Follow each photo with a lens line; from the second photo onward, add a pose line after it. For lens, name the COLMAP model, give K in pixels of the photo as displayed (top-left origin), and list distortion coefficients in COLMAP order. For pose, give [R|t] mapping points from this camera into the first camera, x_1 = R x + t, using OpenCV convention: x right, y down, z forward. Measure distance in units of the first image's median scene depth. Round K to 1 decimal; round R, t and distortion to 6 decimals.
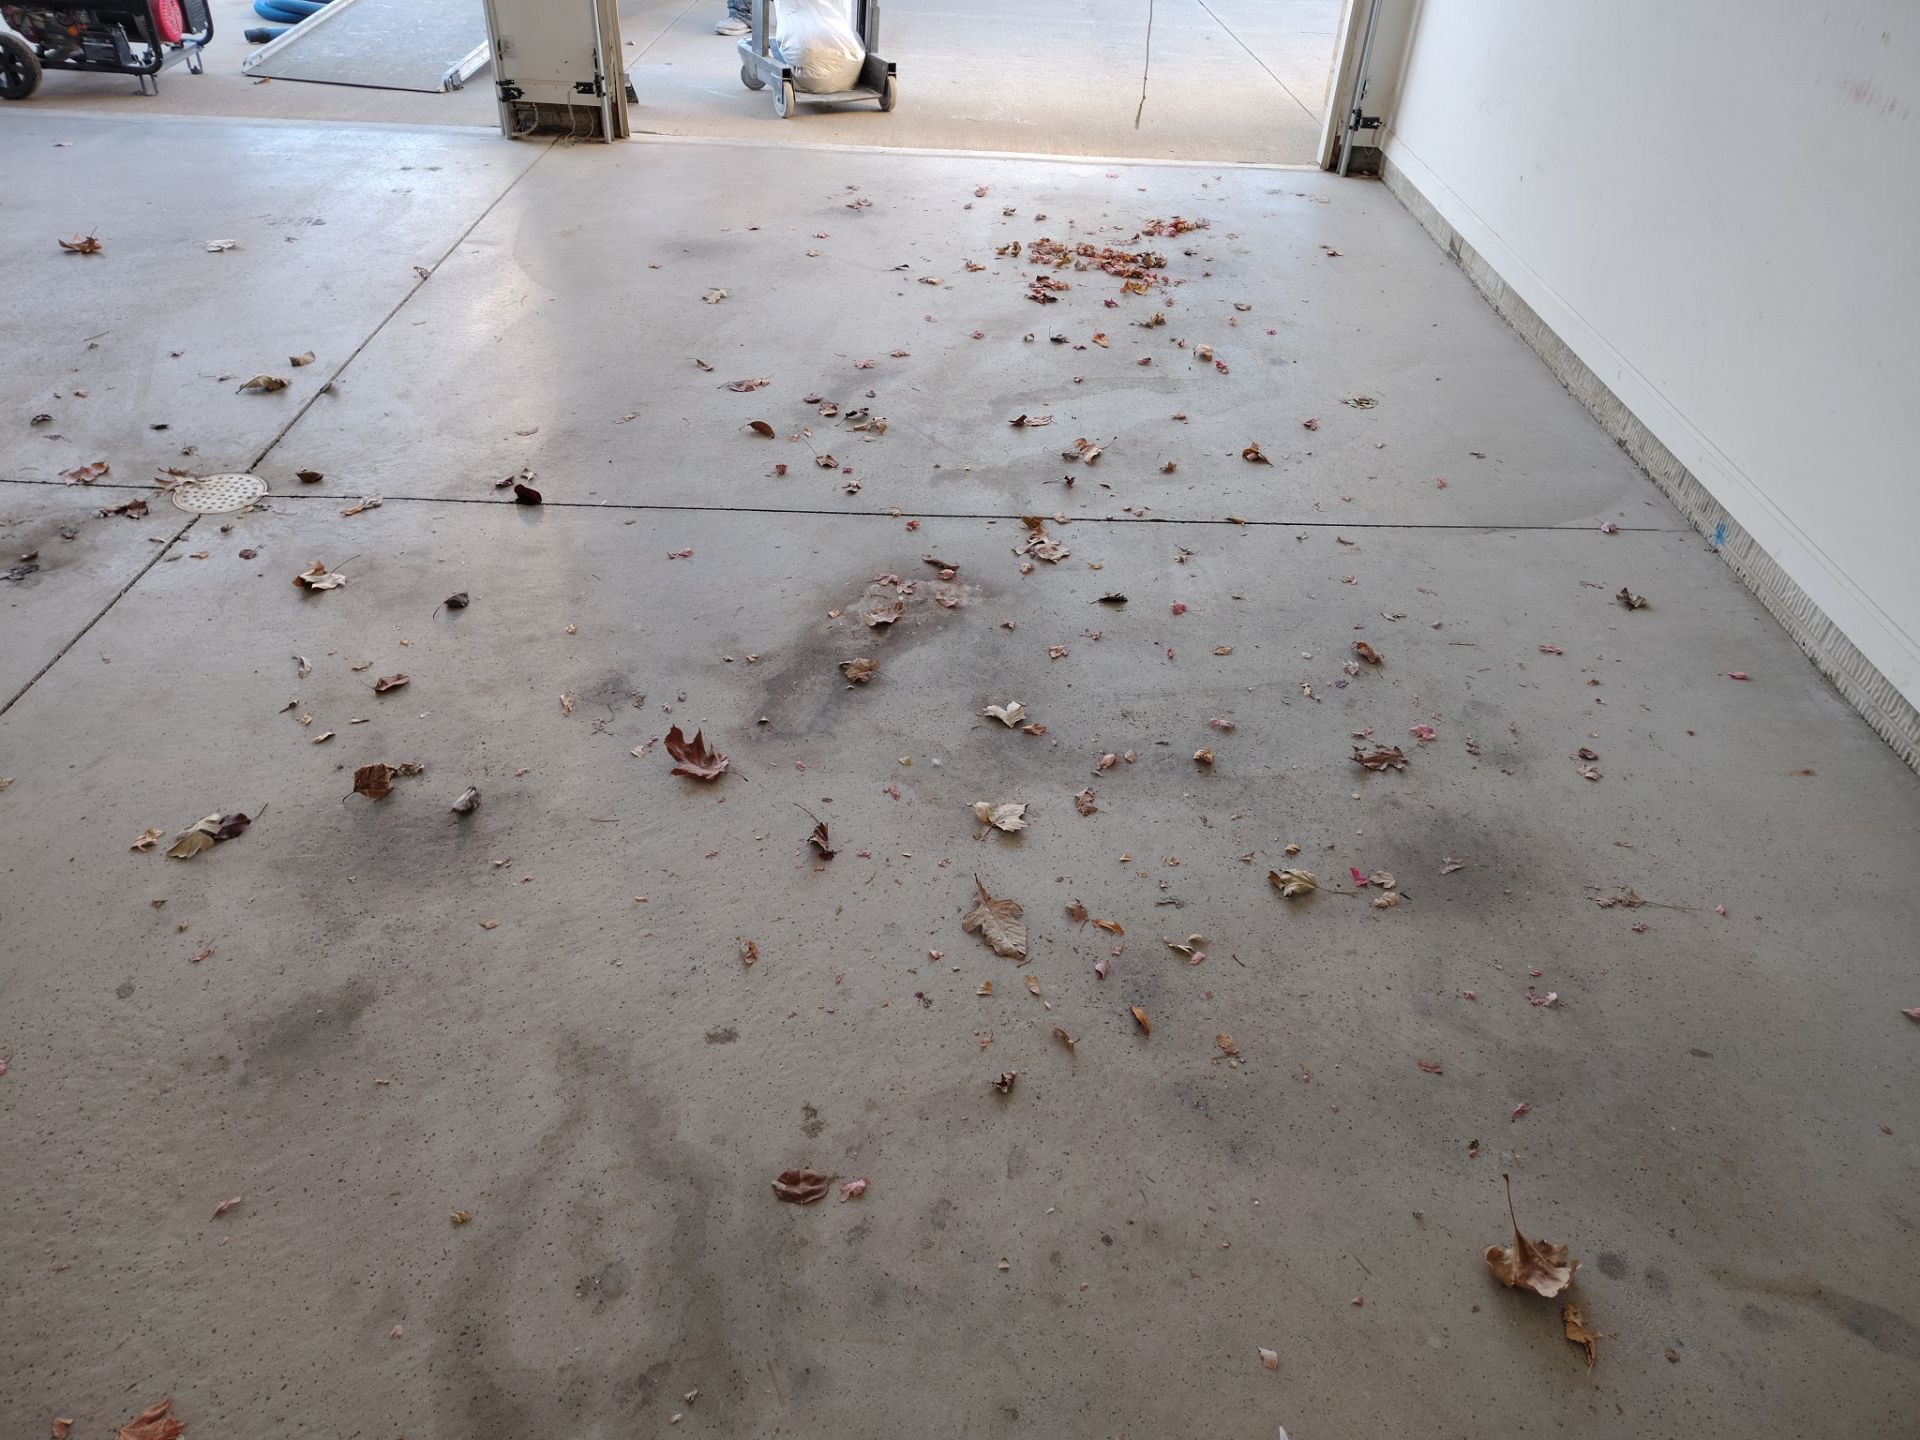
lens RADIAL K [[1292.8, 0, 960.0], [0, 1292.8, 720.0], [0, 0, 1]] dist [0.051600, -0.036764]
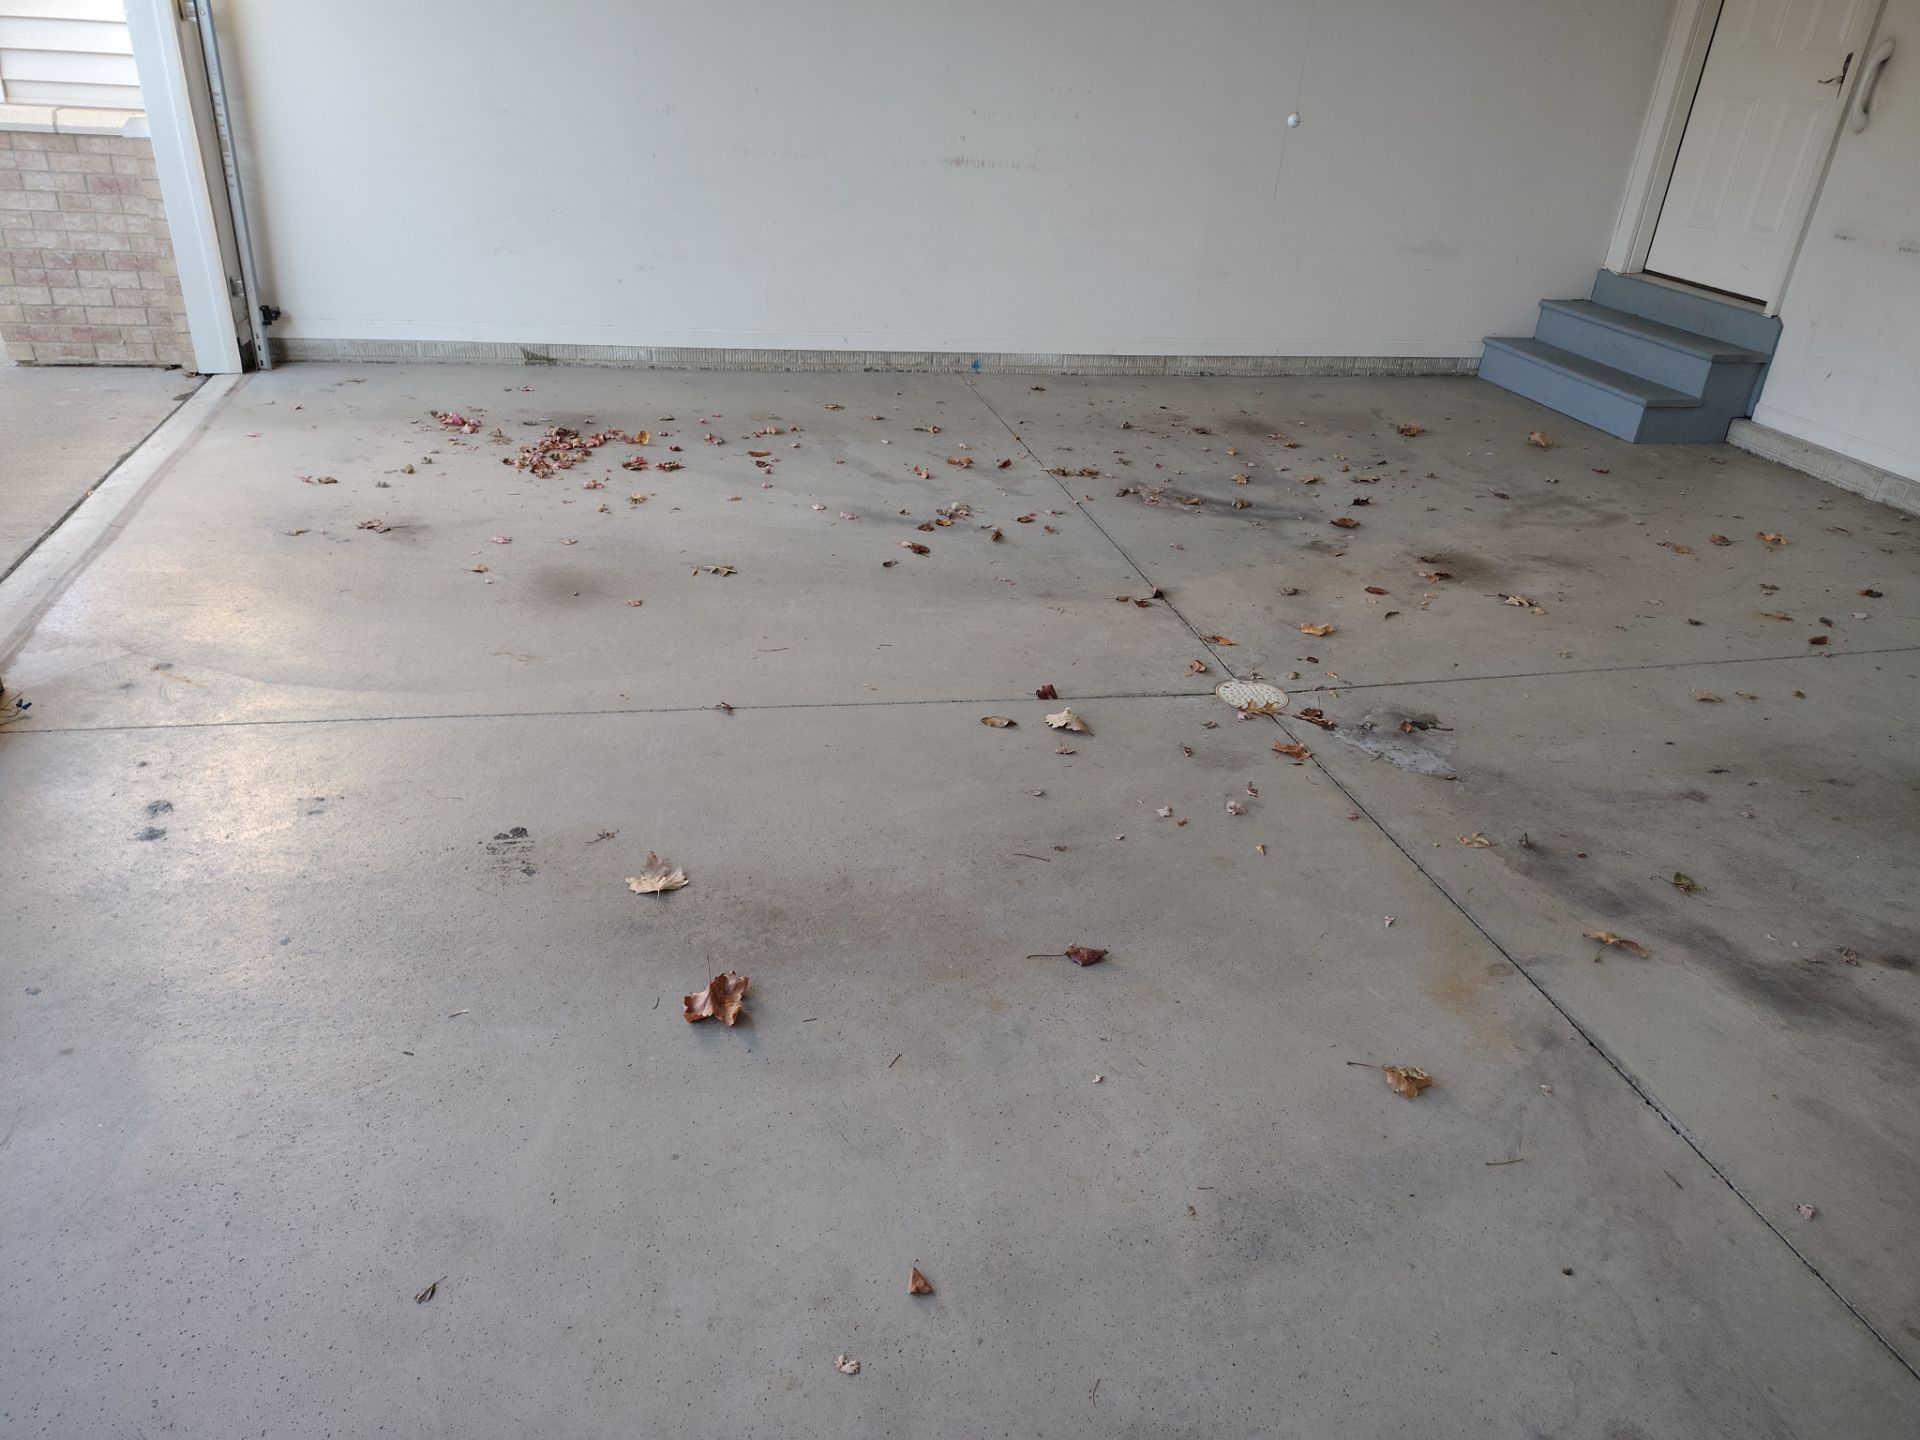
lens RADIAL K [[1292.8, 0, 960.0], [0, 1292.8, 720.0], [0, 0, 1]] dist [0.051600, -0.036764]
pose [[-0.239175, -0.505990, 0.828716, -1.810936], [0.521666, 0.652883, 0.549189, -1.151461], [-0.818939, 0.563665, 0.107804, 1.353226]]
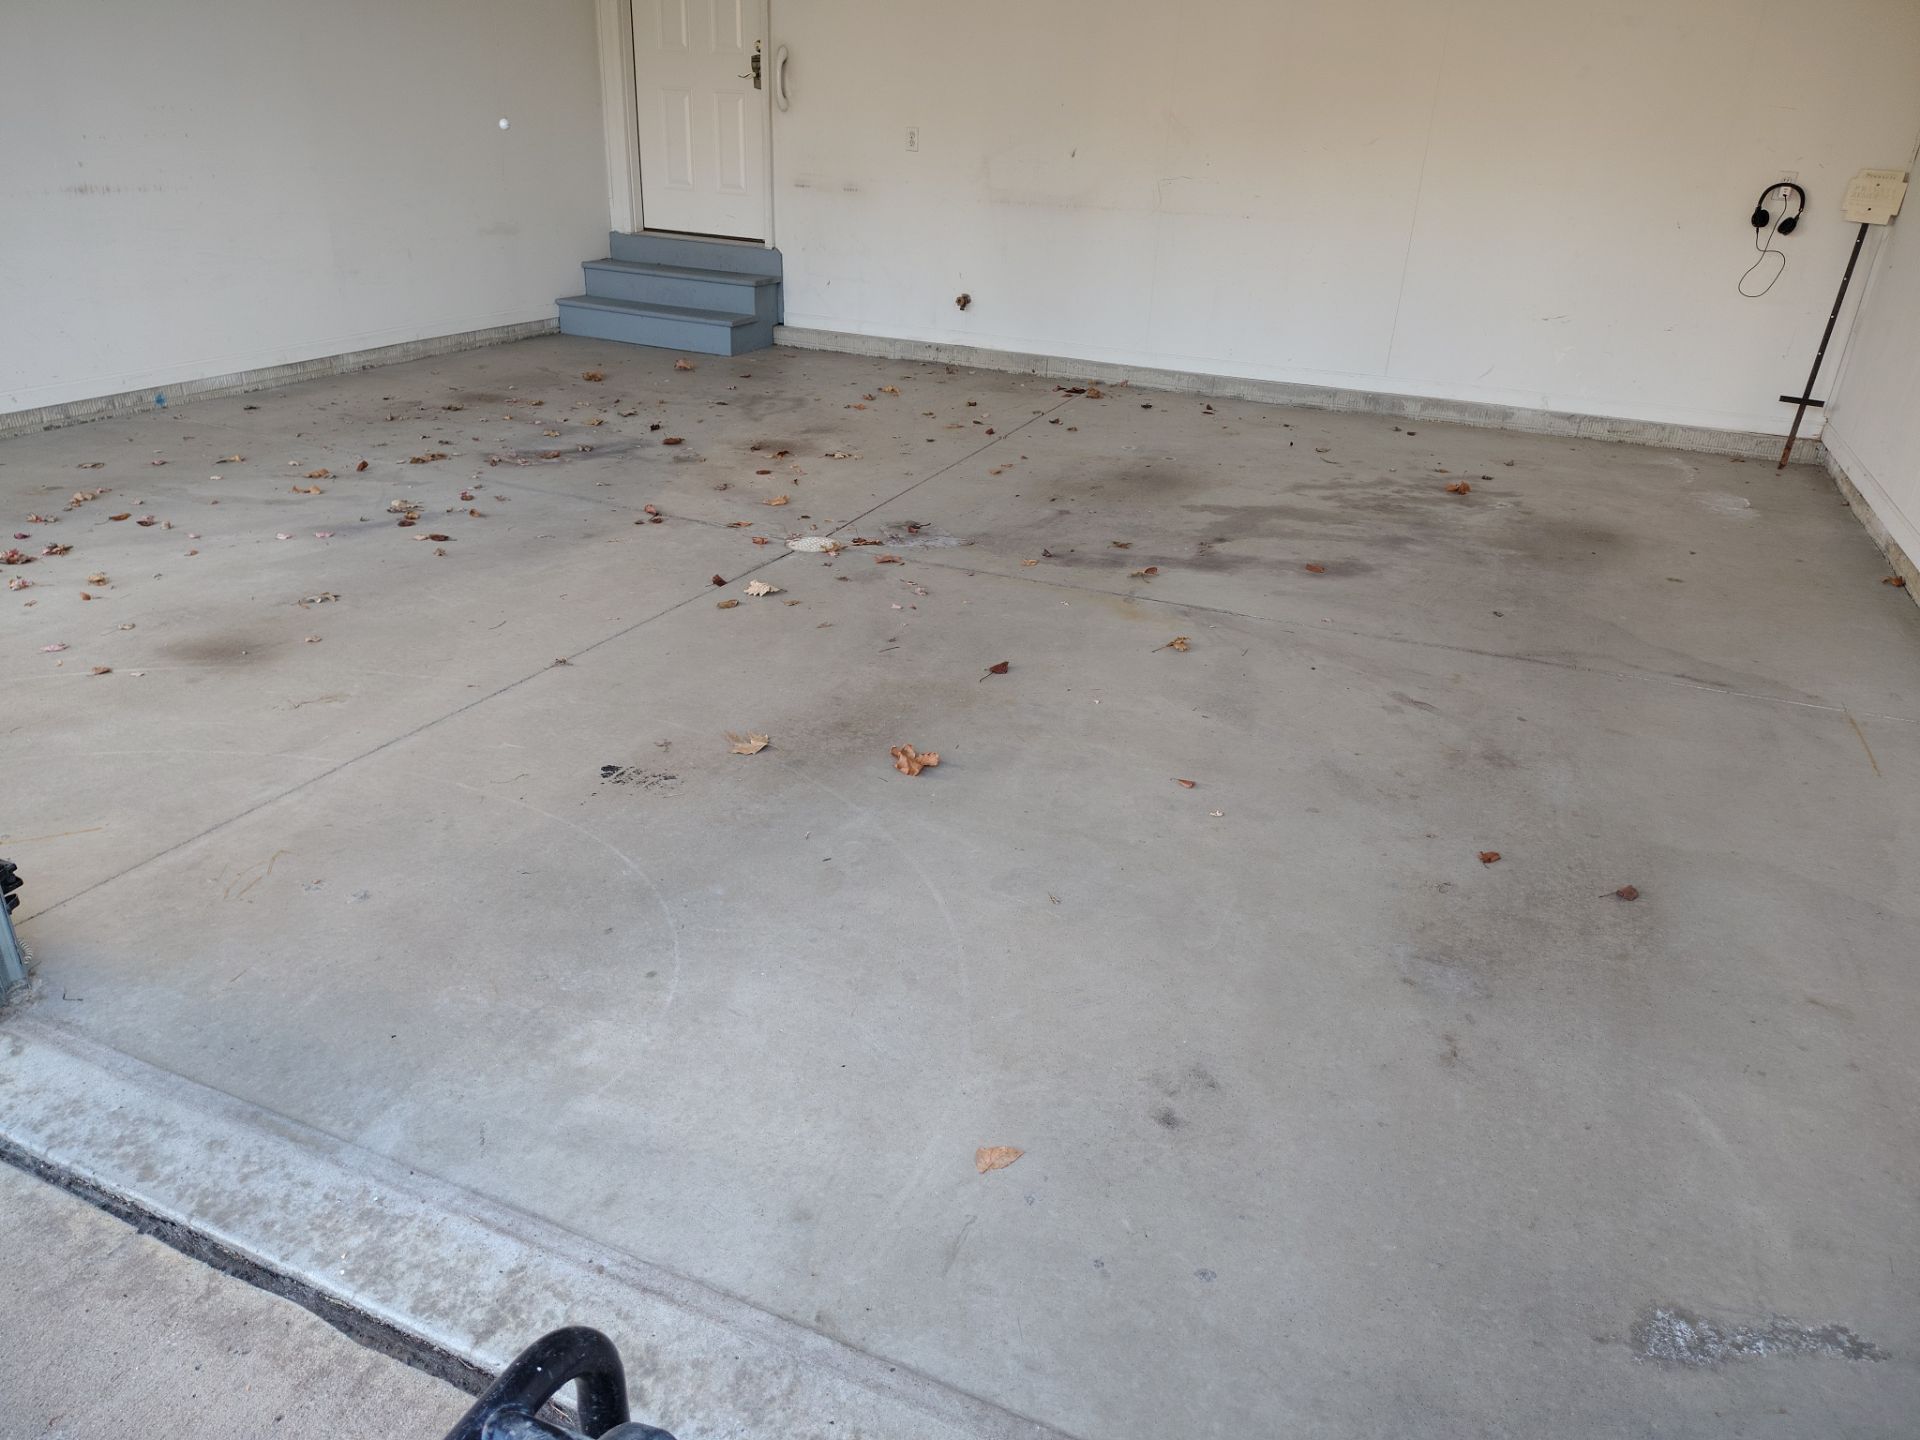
lens RADIAL K [[1323.6, 0, 911.5], [0, 1323.6, 712.9], [0, 0, 1]] dist [0.061286, -0.078310]
pose [[-0.905557, -0.242720, 0.347926, -1.556934], [0.190694, 0.499718, 0.844937, -1.705730], [-0.378948, 0.831486, -0.406238, 2.166033]]
